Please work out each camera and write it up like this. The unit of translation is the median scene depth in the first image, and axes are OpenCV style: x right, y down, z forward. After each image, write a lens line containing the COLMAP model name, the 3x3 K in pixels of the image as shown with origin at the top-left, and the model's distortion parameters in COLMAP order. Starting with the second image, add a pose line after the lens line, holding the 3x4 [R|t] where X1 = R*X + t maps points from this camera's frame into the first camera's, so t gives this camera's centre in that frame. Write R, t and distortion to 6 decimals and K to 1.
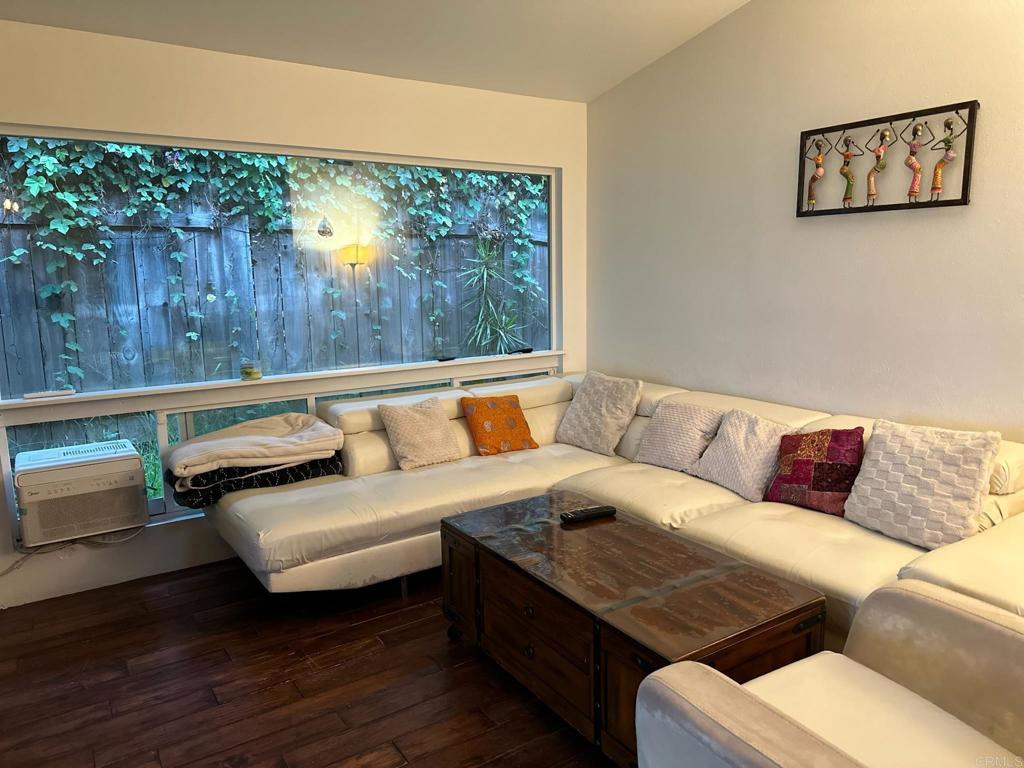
lens RADIAL K [[716.8, 0, 520.6], [0, 716.8, 394.7], [0, 0, 1]] dist [0.059812, -0.059276]
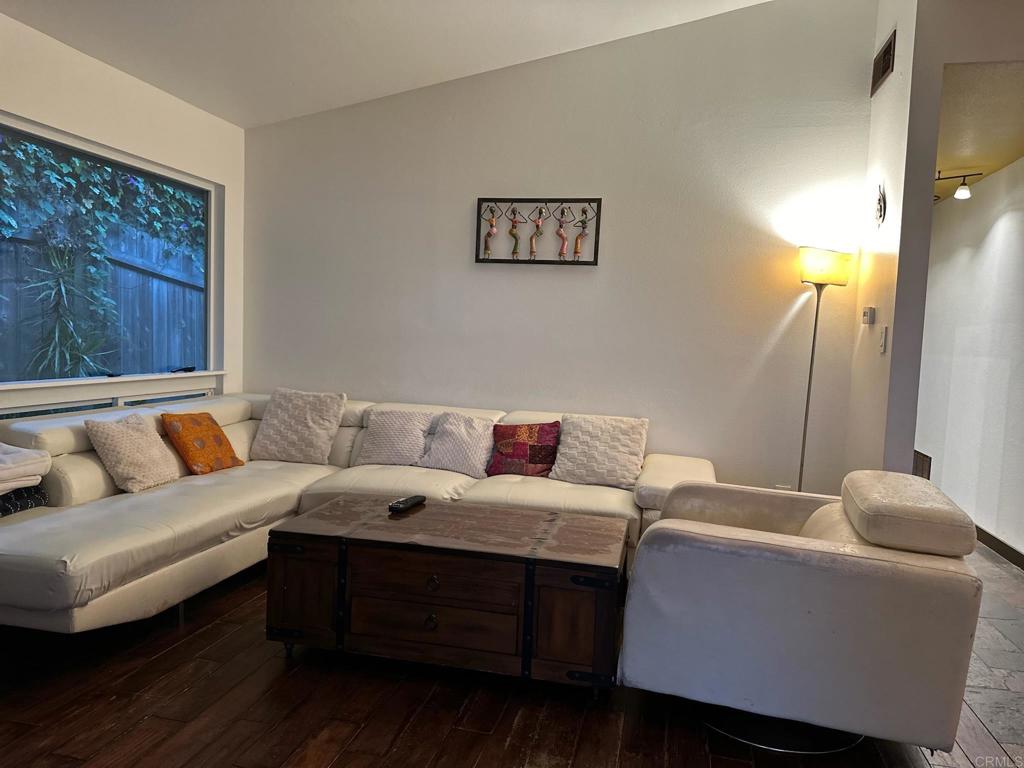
lens RADIAL K [[716.8, 0, 519.9], [0, 716.8, 394.4], [0, 0, 1]] dist [0.059812, -0.059276]
pose [[0.731109, -0.008201, 0.682211, -0.412932], [0.060955, 0.996714, -0.053343, 0.060763], [-0.679532, 0.080584, 0.729206, 0.025650]]
